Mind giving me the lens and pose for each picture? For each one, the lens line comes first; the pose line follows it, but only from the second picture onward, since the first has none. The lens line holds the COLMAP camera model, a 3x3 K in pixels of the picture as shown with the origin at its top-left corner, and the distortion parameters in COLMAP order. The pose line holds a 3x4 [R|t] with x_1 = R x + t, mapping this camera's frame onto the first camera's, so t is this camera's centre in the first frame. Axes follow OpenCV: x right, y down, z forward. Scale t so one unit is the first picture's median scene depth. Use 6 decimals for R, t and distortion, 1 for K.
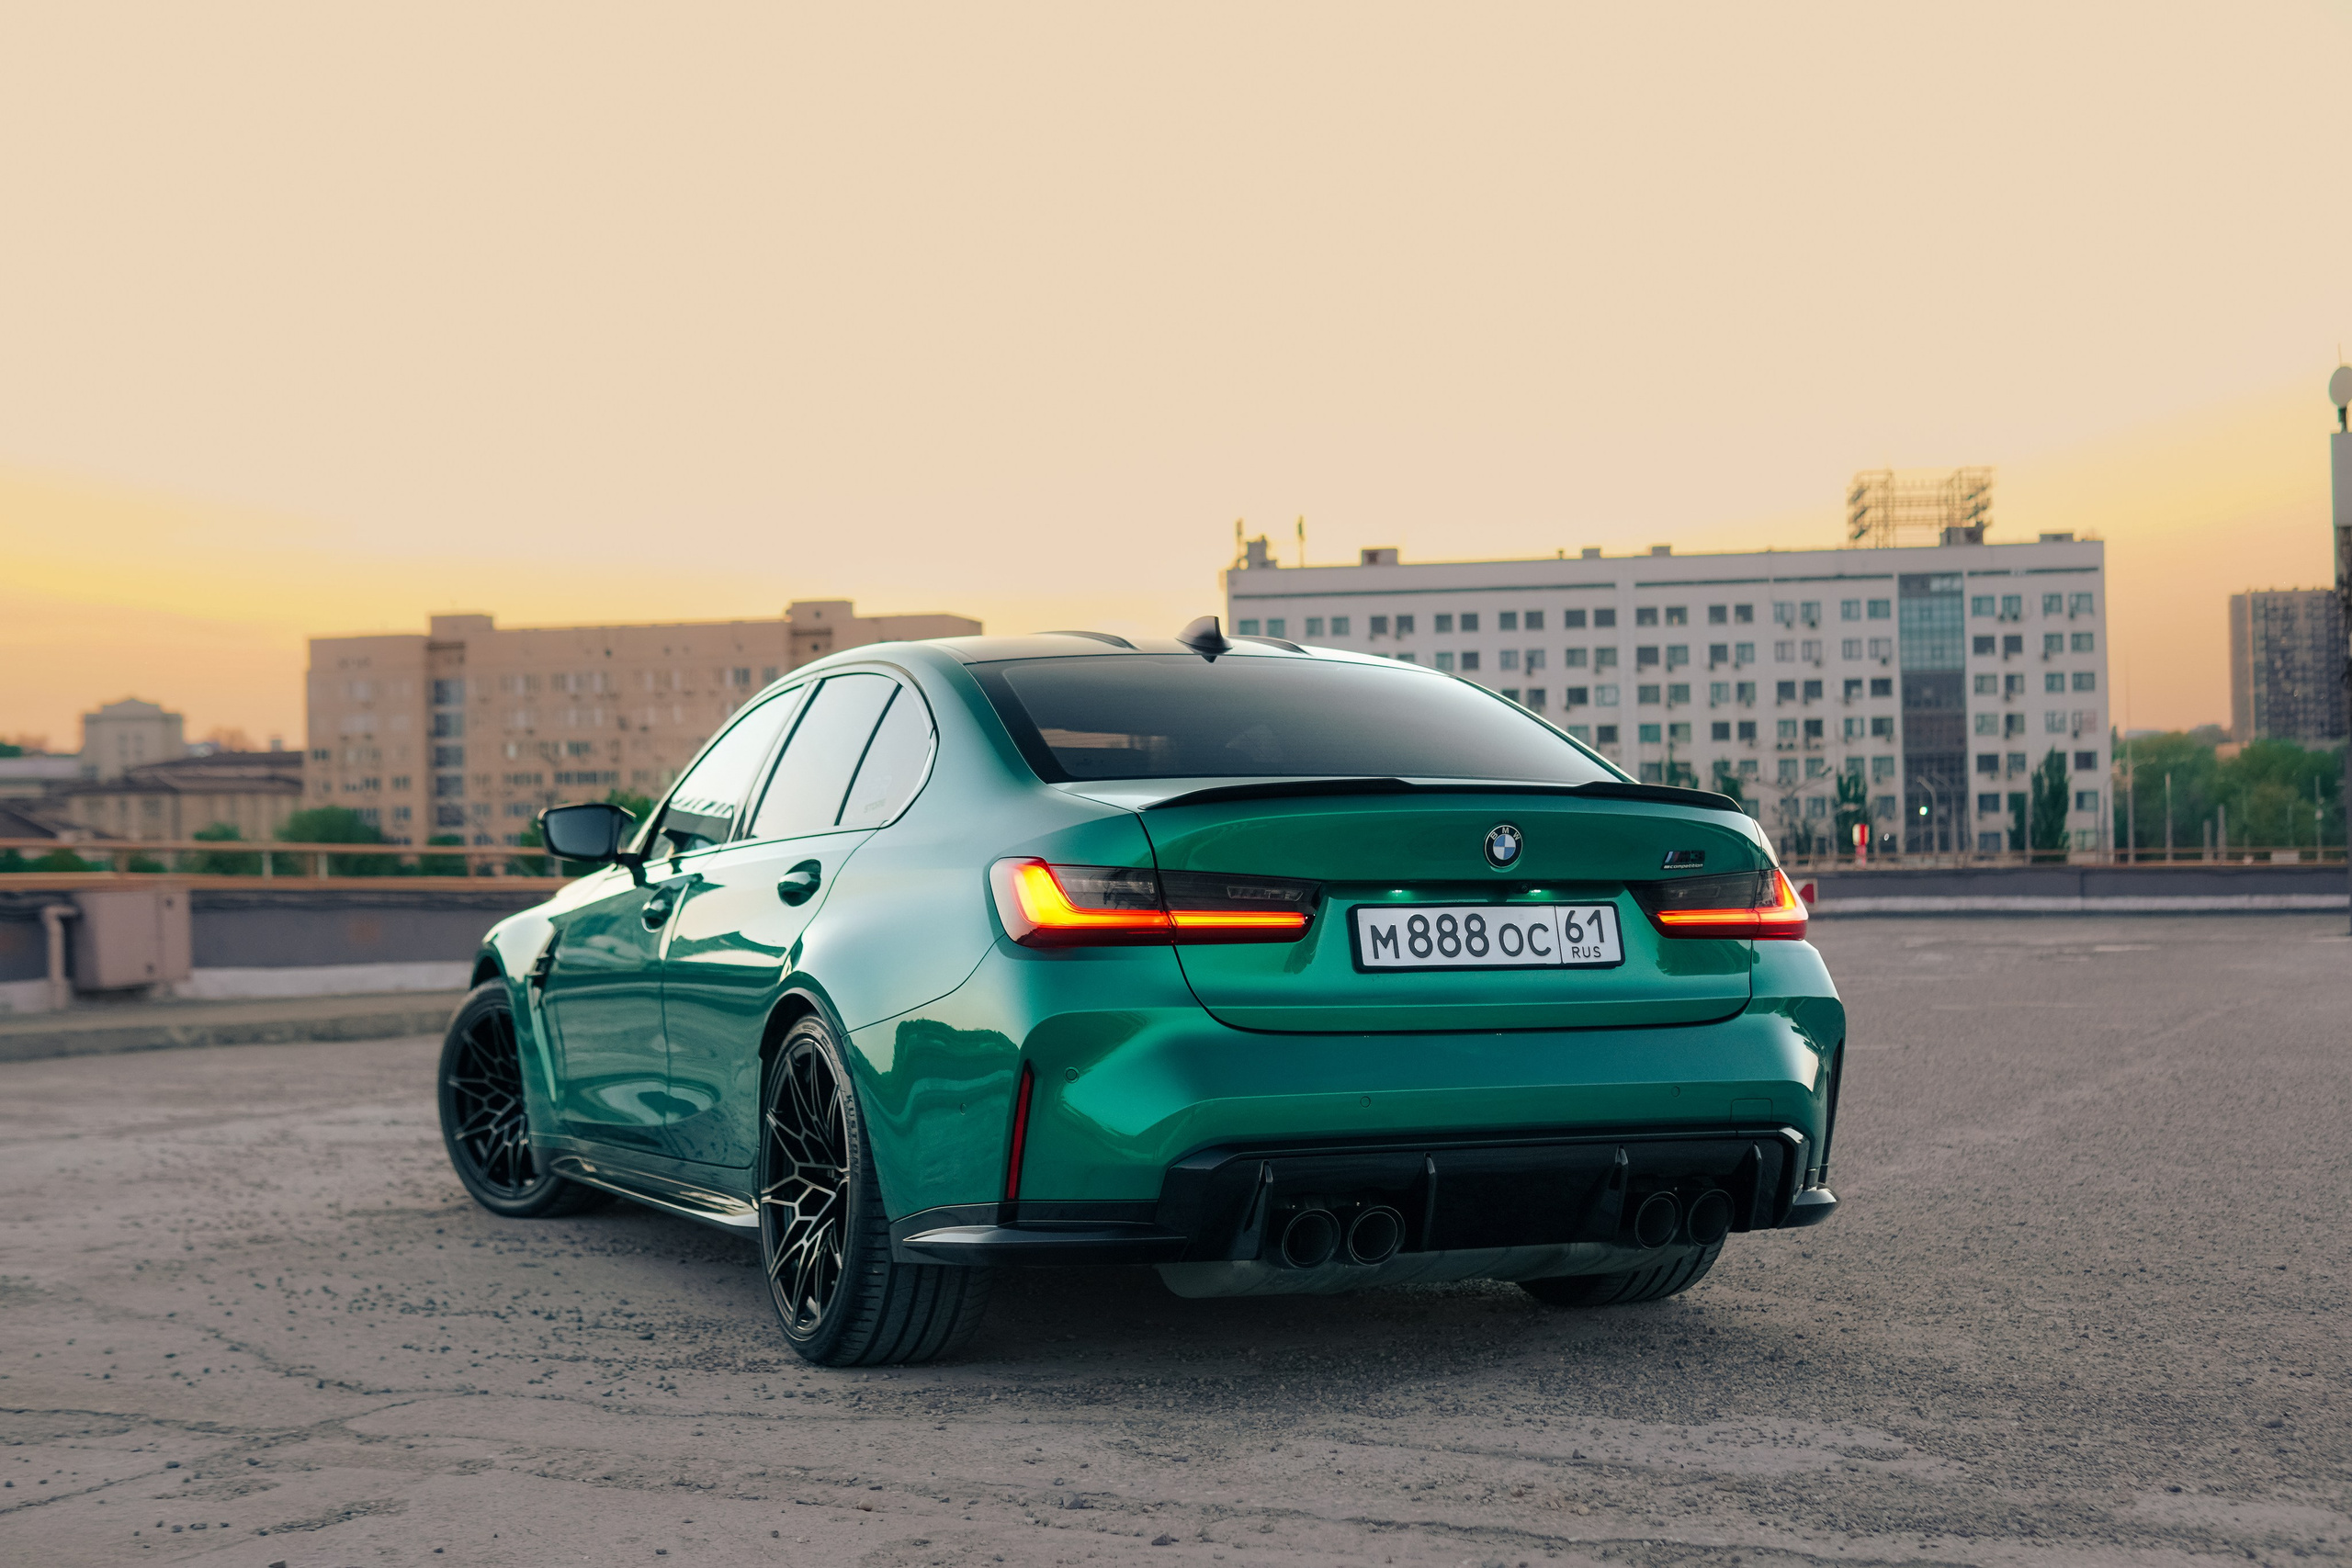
lens RADIAL K [[3084.2, 0, 1190.5], [0, 3084.2, 795.3], [0, 0, 1]] dist [0.010131, 0.000000]
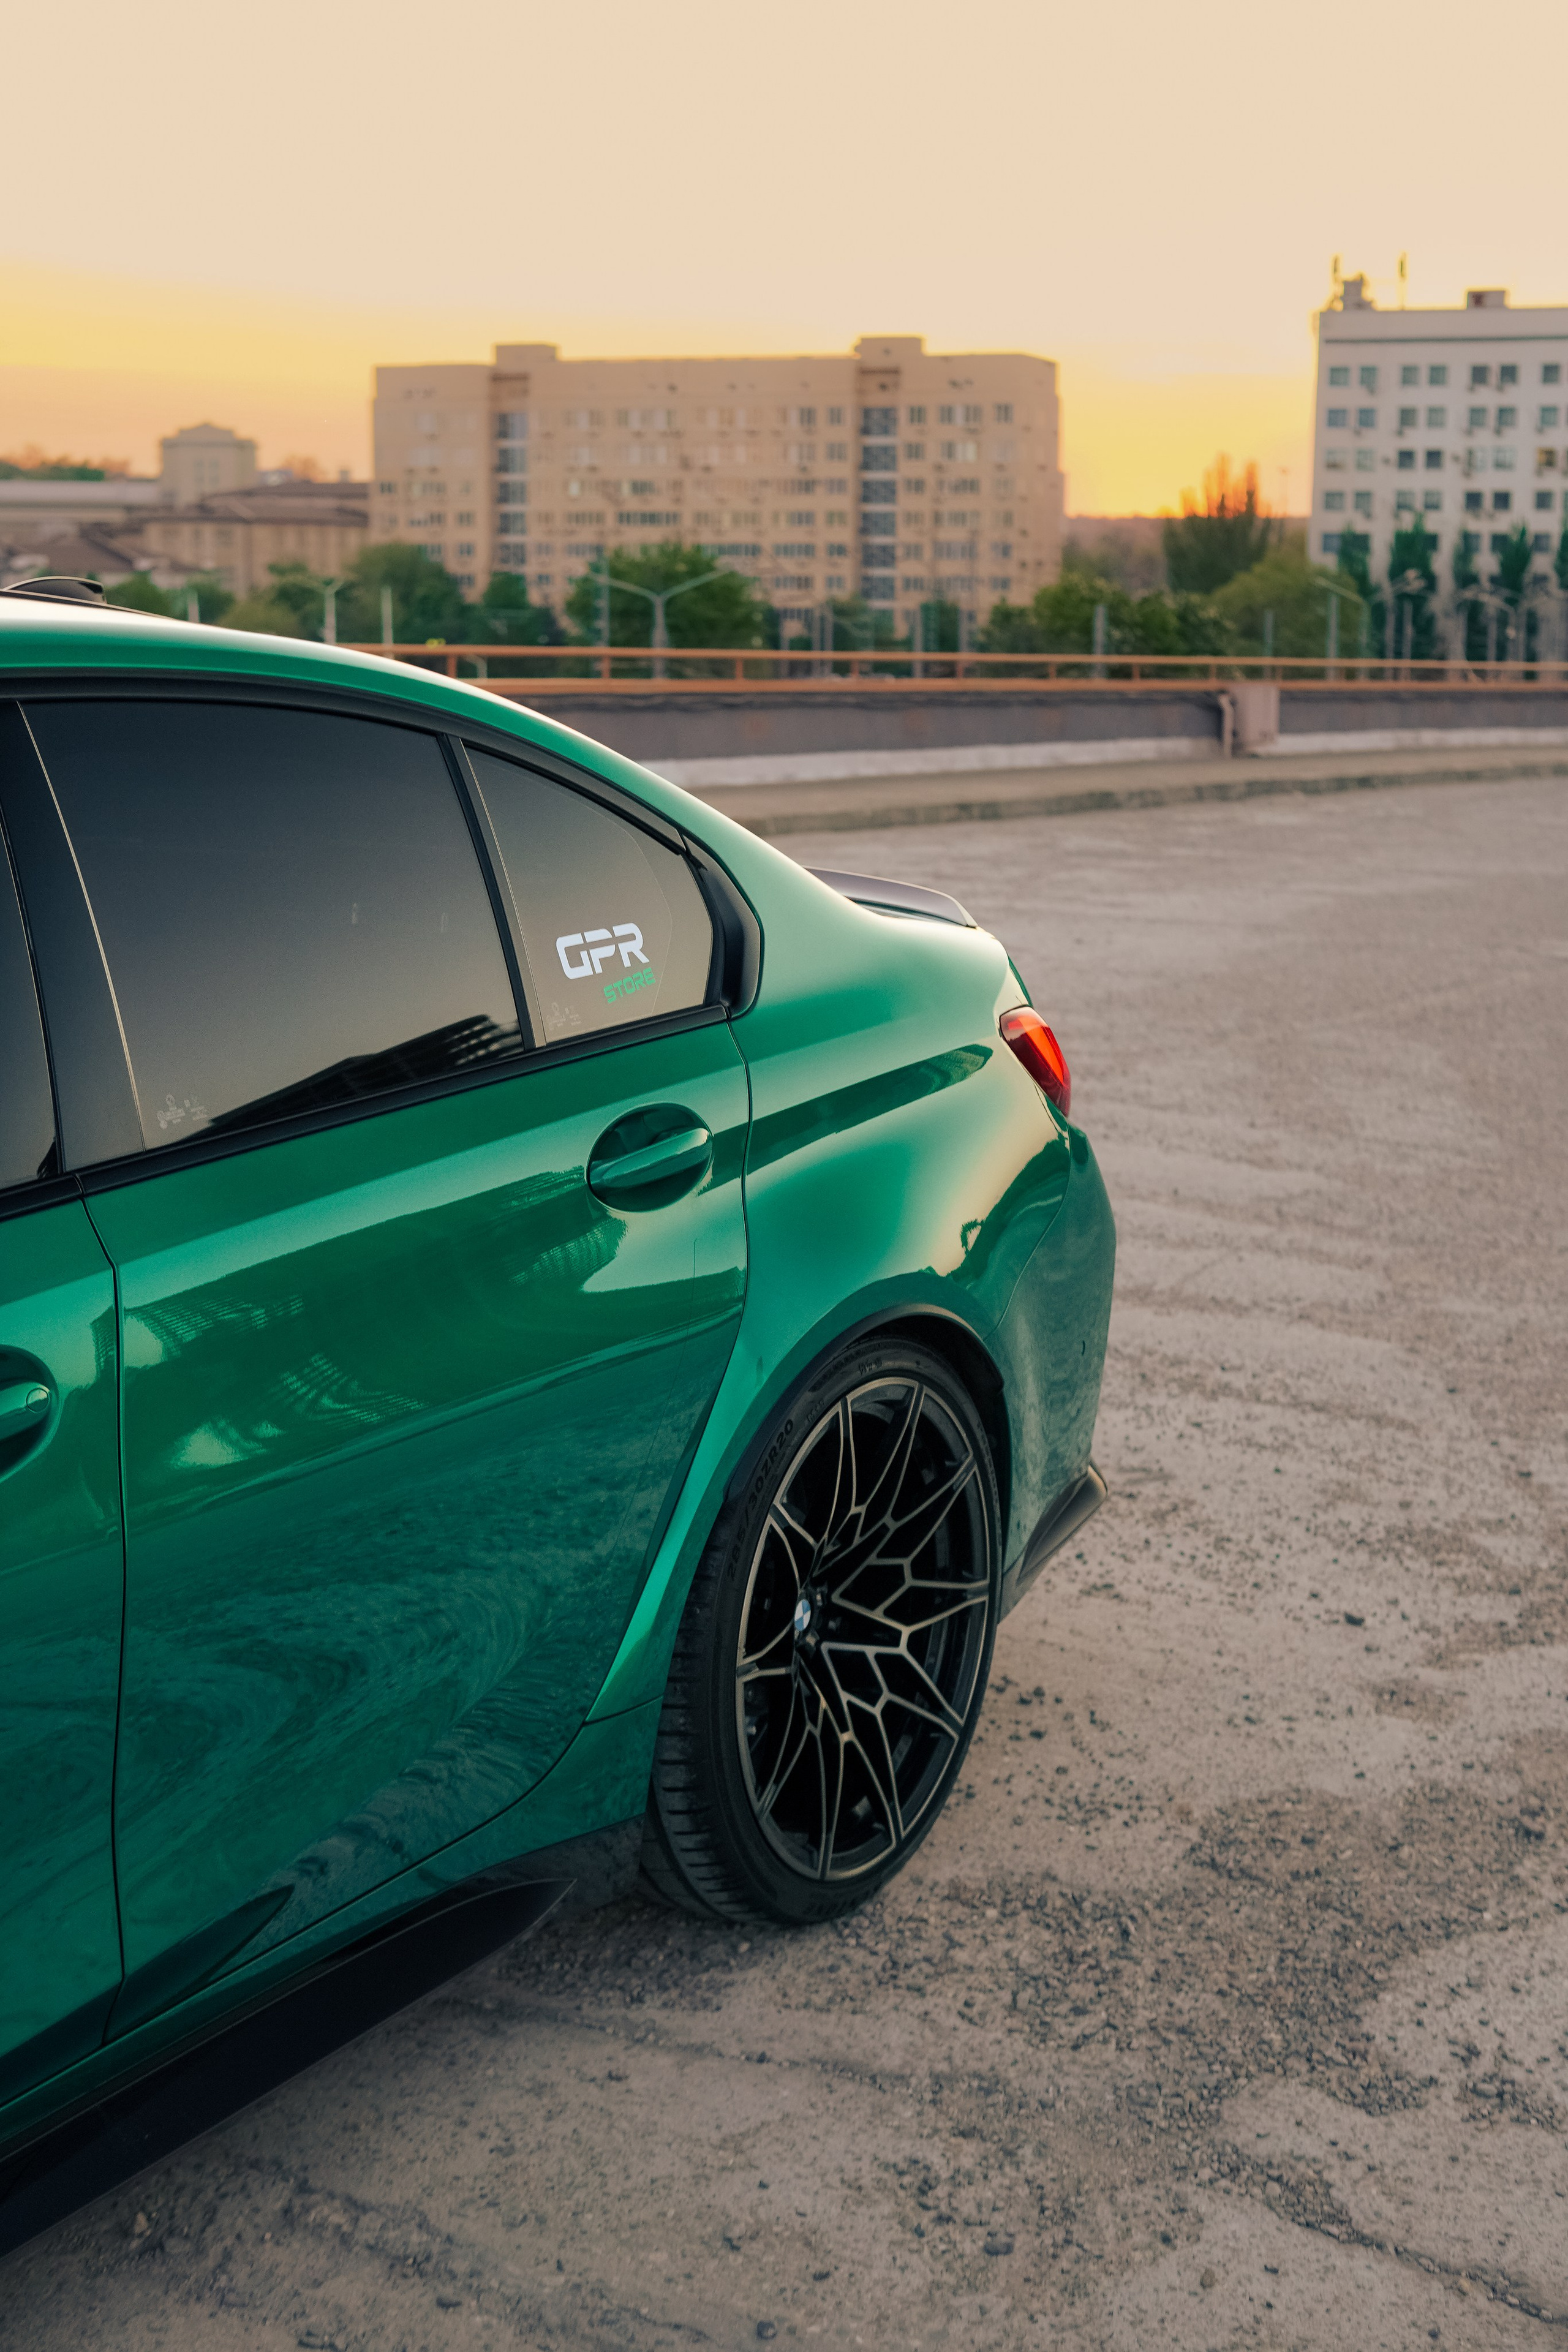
lens RADIAL K [[3084.5, 0, 804.5], [0, 3084.5, 1207.3], [0, 0, 1]] dist [0.010131, 0.000000]
pose [[0.988785, 0.057965, -0.137636, 0.066057], [-0.027694, 0.976788, 0.212413, -0.060966], [0.146754, -0.206219, 0.967438, 0.342419]]
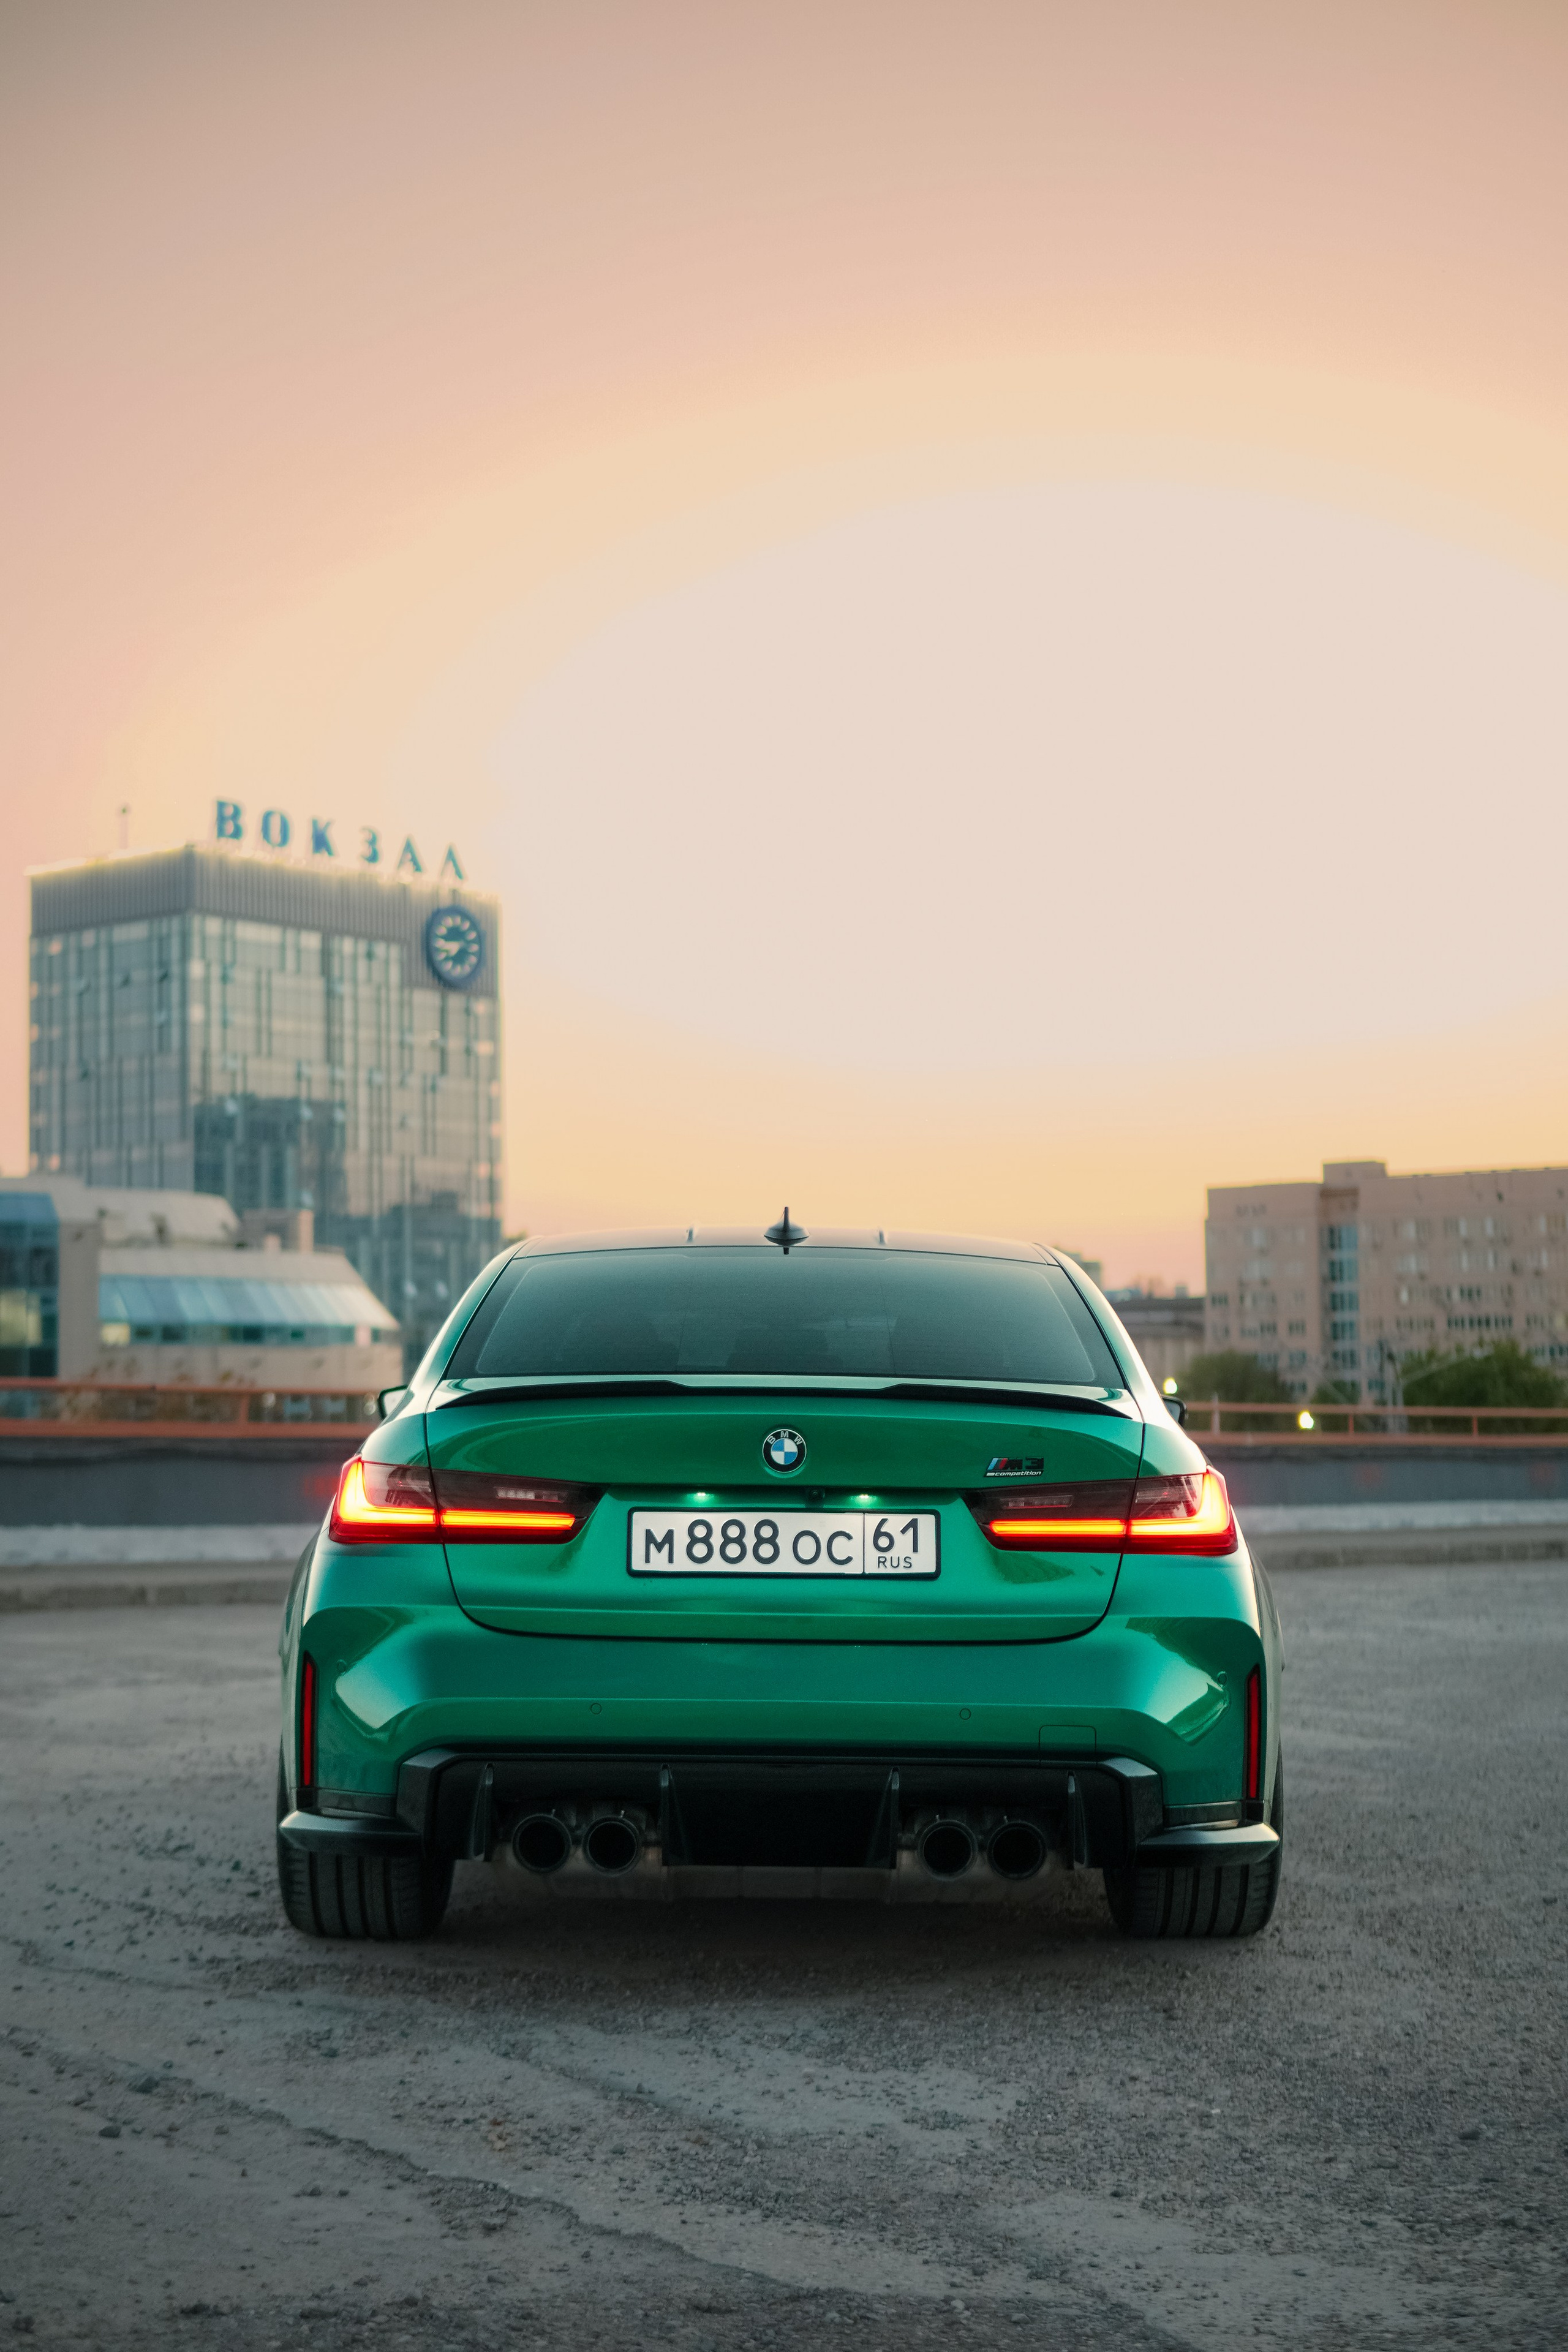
lens RADIAL K [[3084.5, 0, 773.1], [0, 3084.5, 1176.3], [0, 0, 1]] dist [0.010131, 0.000000]
pose [[0.909220, -0.019769, -0.415846, 0.410557], [-0.002187, 0.998631, -0.052257, -0.015533], [0.416310, 0.048423, 0.907932, 0.089601]]
